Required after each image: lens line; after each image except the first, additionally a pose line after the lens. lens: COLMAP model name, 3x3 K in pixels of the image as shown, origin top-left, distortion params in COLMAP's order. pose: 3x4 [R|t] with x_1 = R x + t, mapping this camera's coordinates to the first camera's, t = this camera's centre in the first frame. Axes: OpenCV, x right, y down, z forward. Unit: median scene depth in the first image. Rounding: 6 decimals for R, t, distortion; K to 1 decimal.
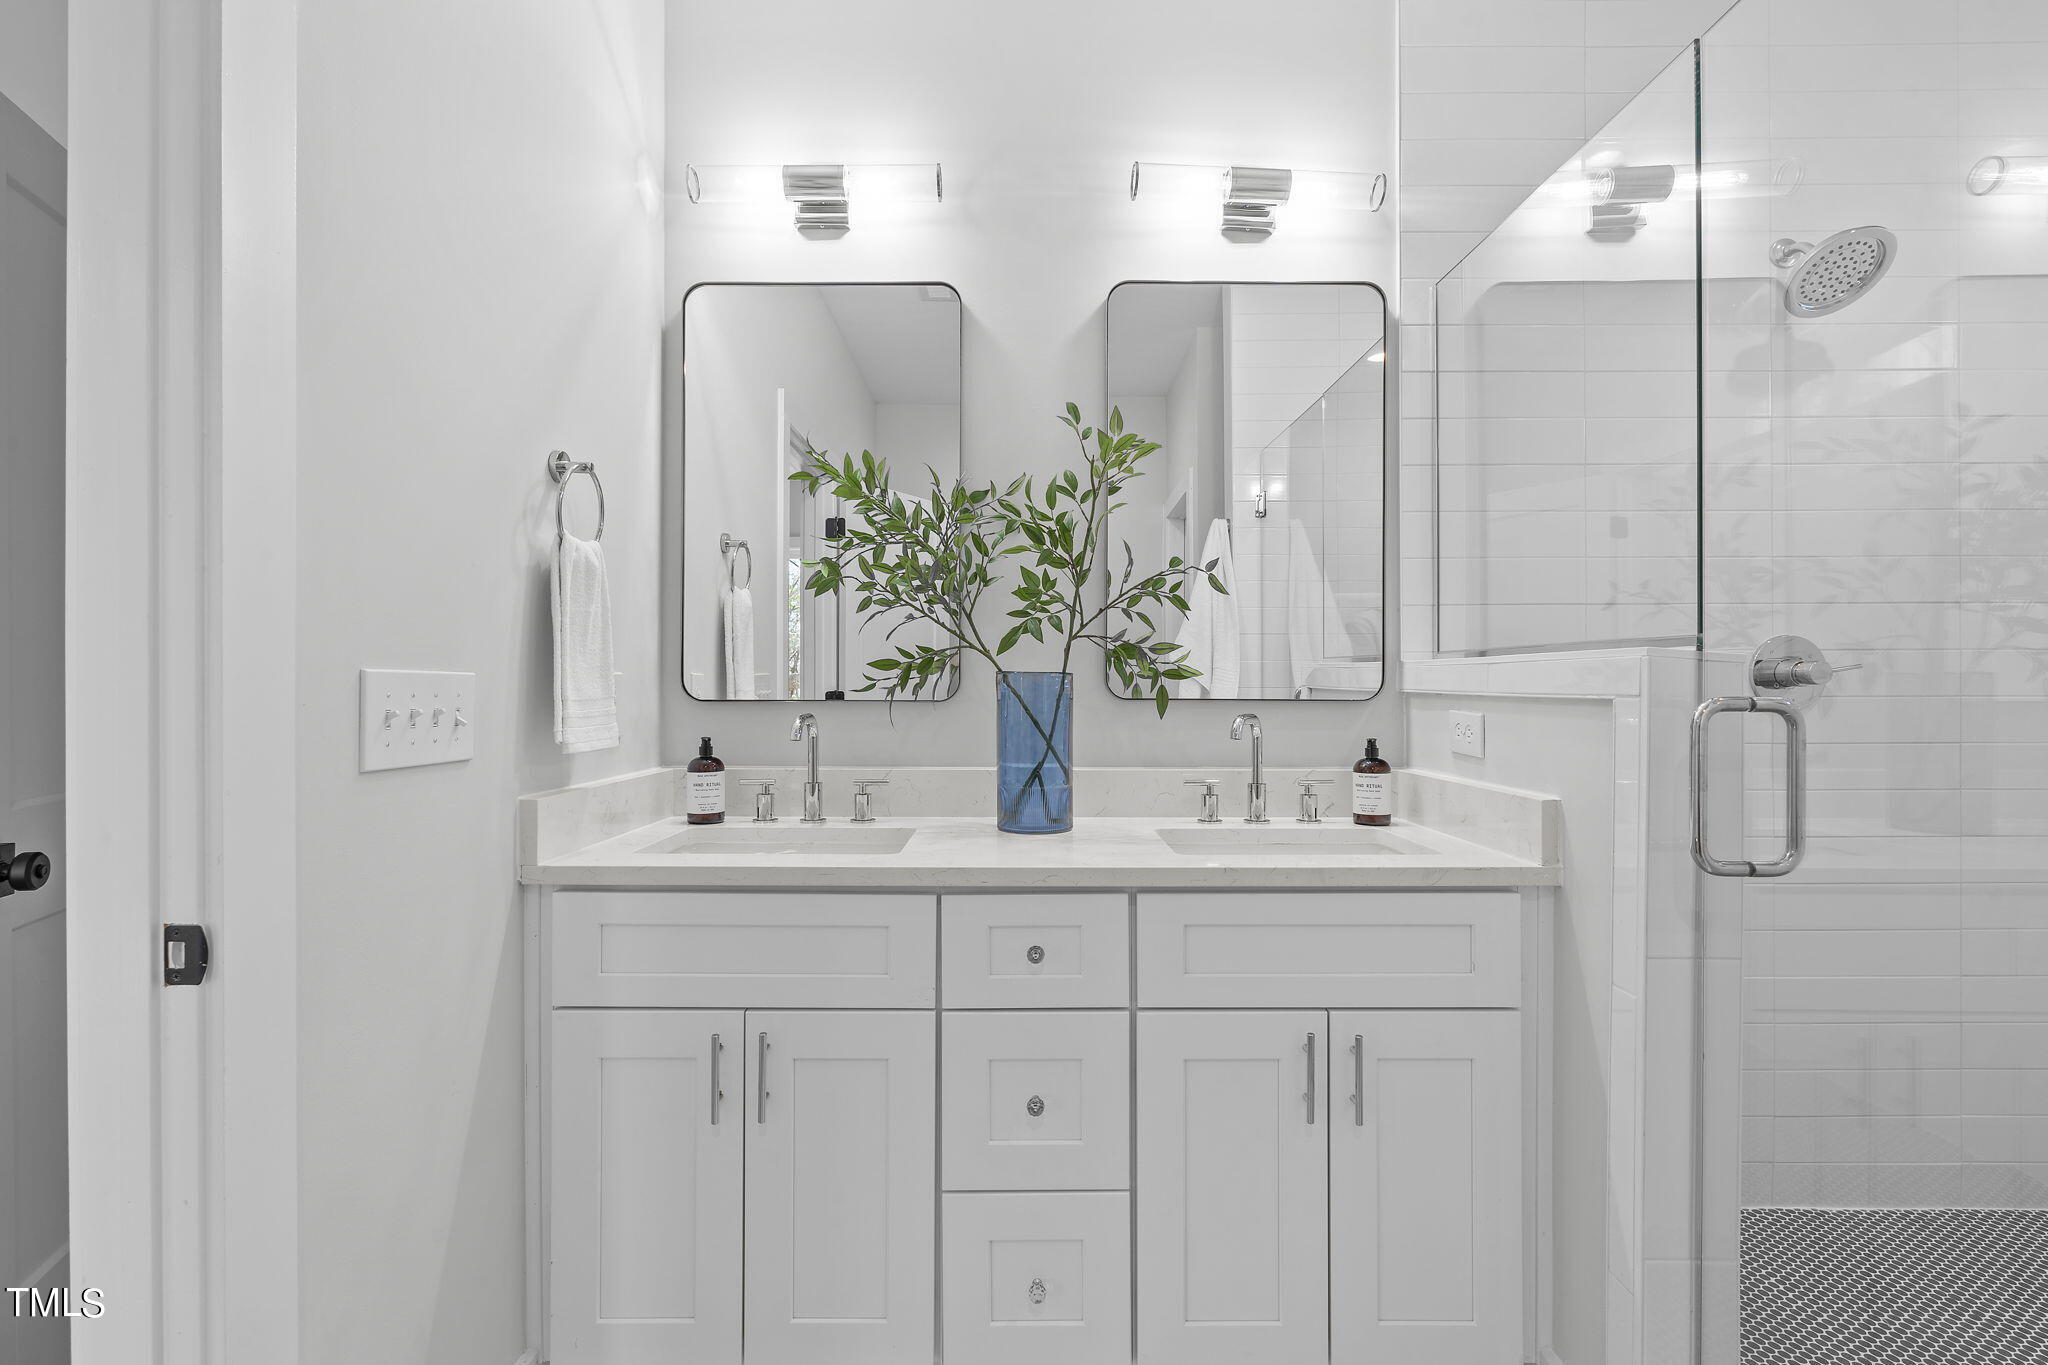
lens RADIAL K [[940.6, 0, 1032.4], [0, 940.6, 677.8], [0, 0, 1]] dist [-0.004374, 0.000900]
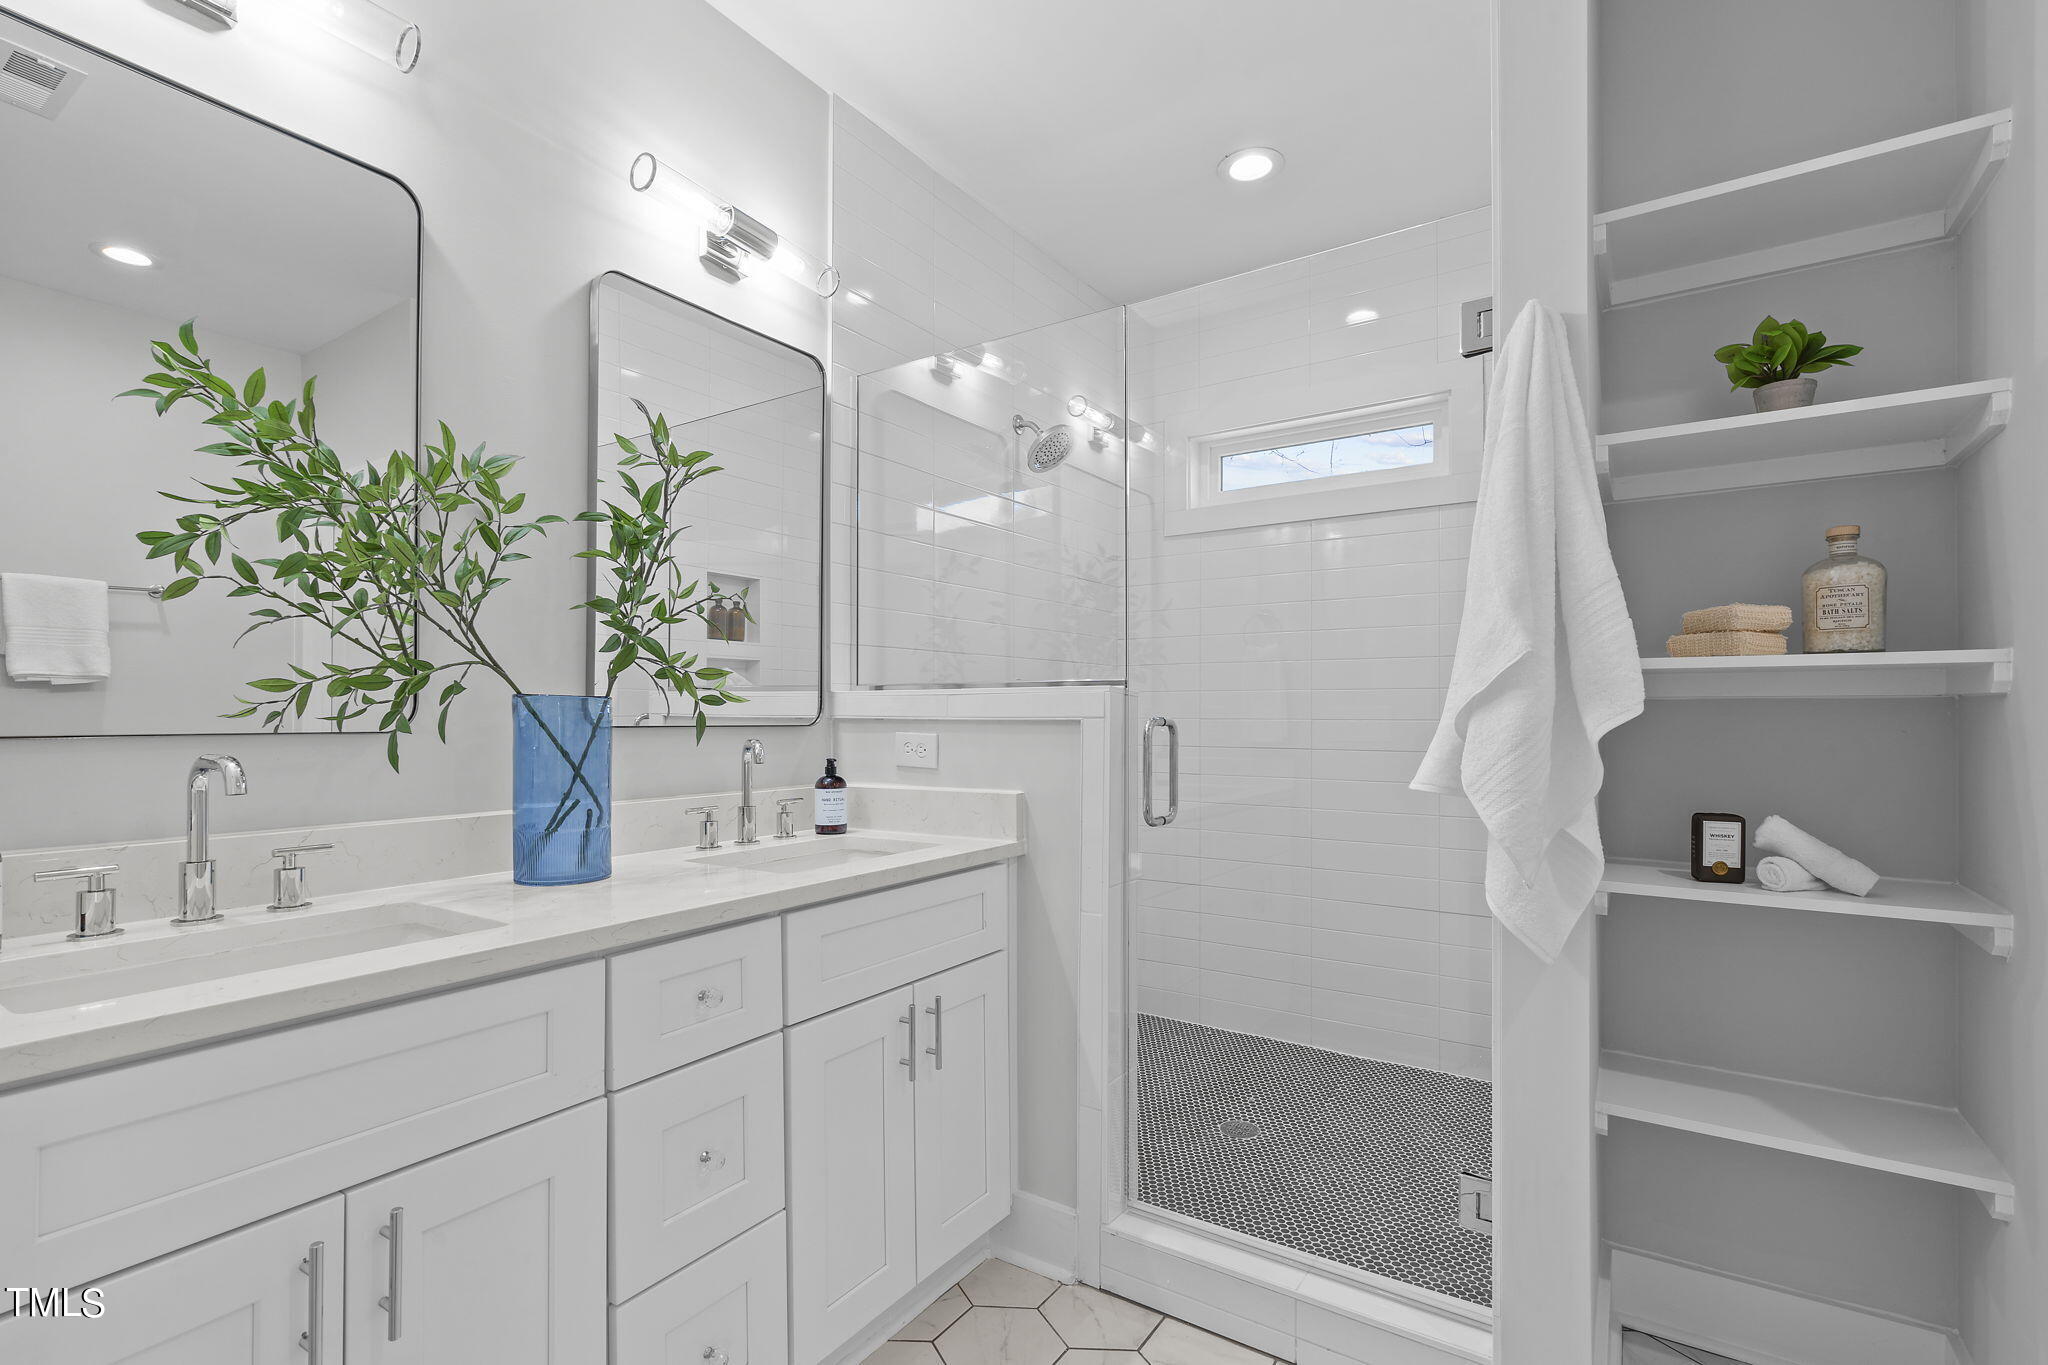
lens RADIAL K [[940.6, 0, 1037.1], [0, 940.6, 701.0], [0, 0, 1]] dist [-0.004374, 0.000900]
pose [[0.543968, 0.011588, 0.839026, -0.475298], [-0.004398, 0.999930, -0.010959, 0.006165], [-0.839094, 0.002271, 0.543981, 0.171412]]
